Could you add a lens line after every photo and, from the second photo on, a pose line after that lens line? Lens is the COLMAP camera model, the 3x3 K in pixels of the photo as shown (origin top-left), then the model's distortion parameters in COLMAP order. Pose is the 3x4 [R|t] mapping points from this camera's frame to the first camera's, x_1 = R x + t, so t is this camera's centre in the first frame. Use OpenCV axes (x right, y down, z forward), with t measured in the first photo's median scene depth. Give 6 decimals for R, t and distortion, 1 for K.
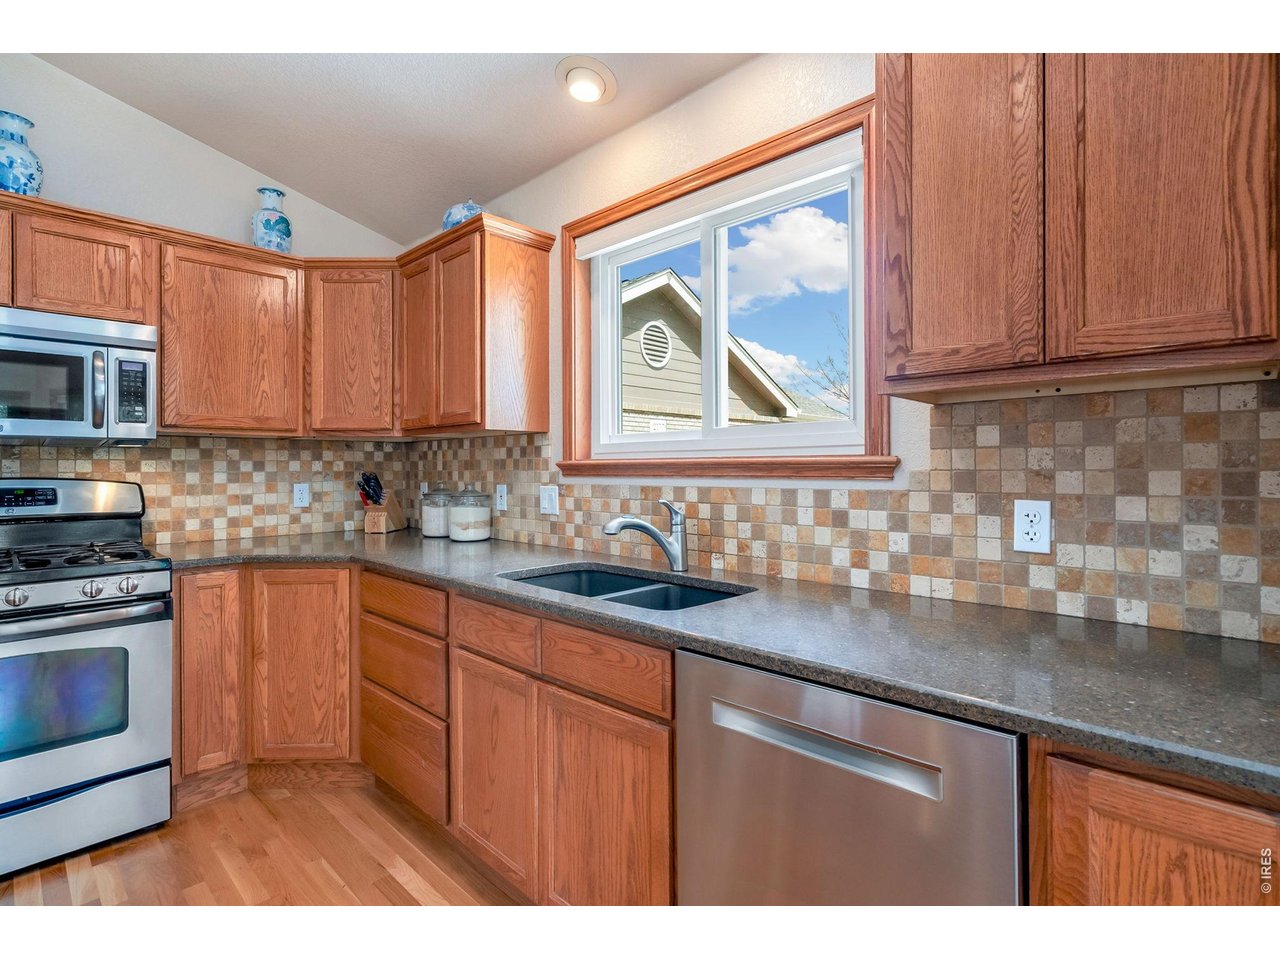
lens RADIAL K [[618.2, 0, 632.5], [0, 618.2, 470.3], [0, 0, 1]] dist [0.001899, 0.000330]
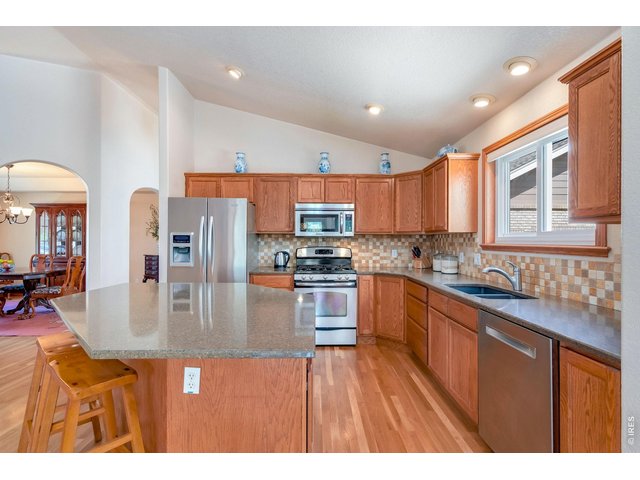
lens RADIAL K [[309.1, 0, 315.5], [0, 309.1, 240.9], [0, 0, 1]] dist [0.001899, 0.000330]
pose [[0.693680, 0.005132, -0.720265, 0.331333], [-0.004349, 0.999986, 0.002937, -0.028837], [0.720270, 0.001095, 0.693693, -0.359448]]
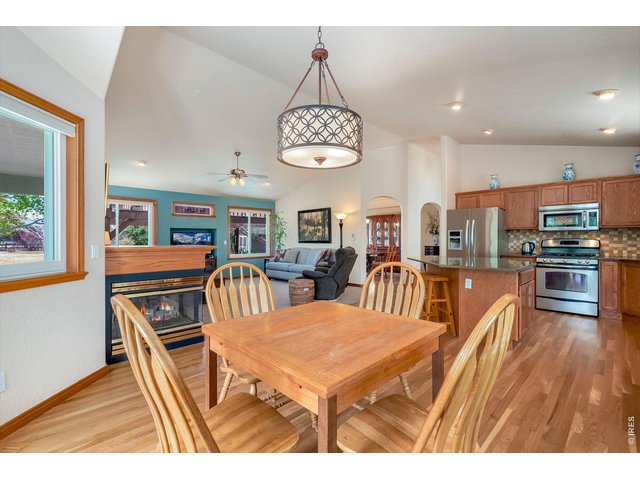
lens RADIAL K [[309.1, 0, 313.2], [0, 309.1, 239.9], [0, 0, 1]] dist [0.001899, 0.000330]
pose [[-0.024457, 0.004948, -0.999689, 1.401568], [0.002535, 0.999985, 0.004887, 0.004519], [0.999698, -0.002415, -0.024469, -0.903056]]
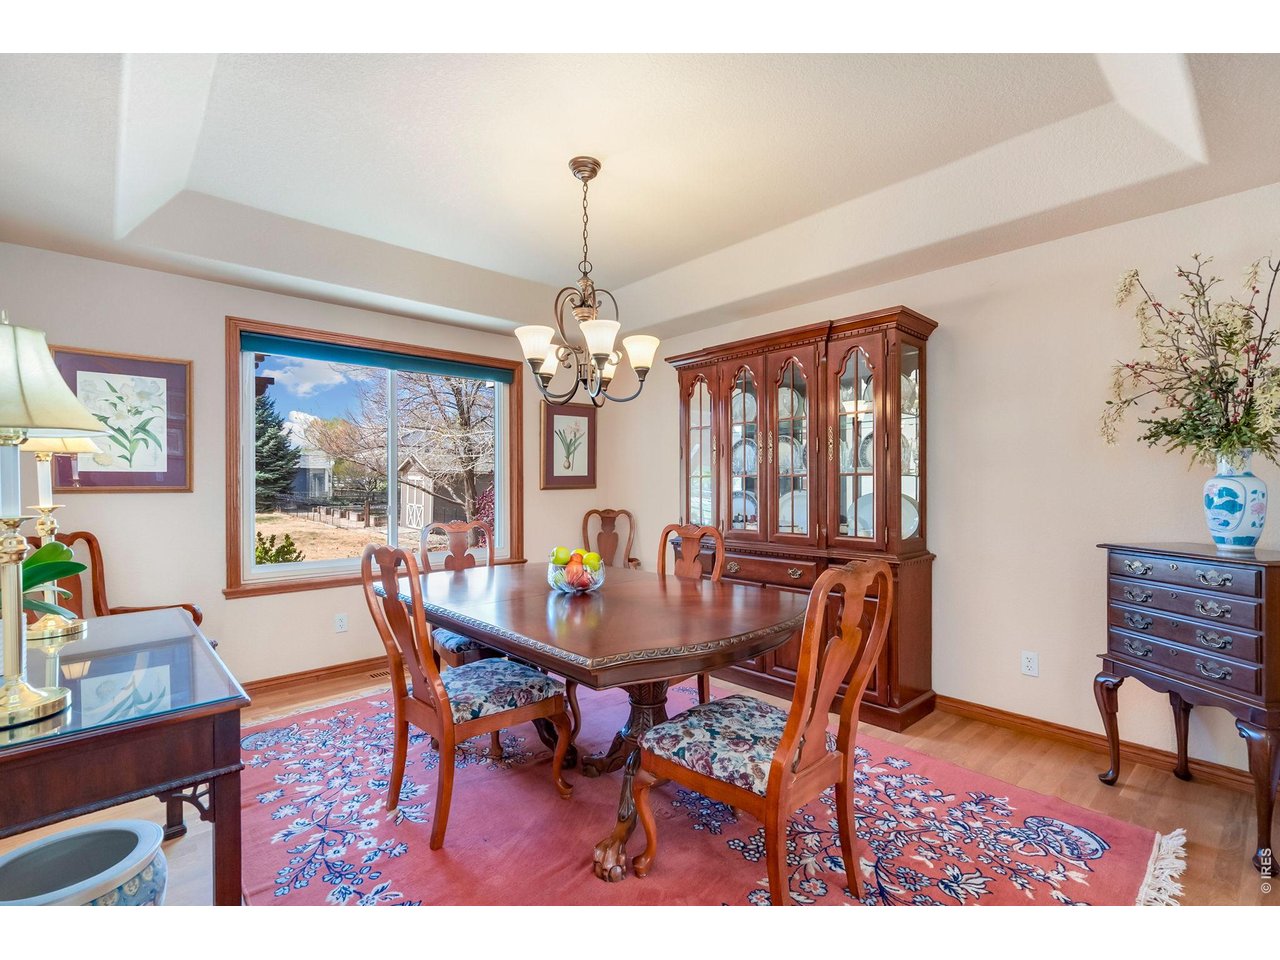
lens RADIAL K [[618.2, 0, 638.9], [0, 618.2, 481.9], [0, 0, 1]] dist [0.001899, 0.000330]
pose [[-0.063949, 0.000881, -0.997953, -1.420190], [0.007134, 0.999974, 0.000425, -0.000333], [0.997928, -0.007093, -0.063954, -0.259566]]
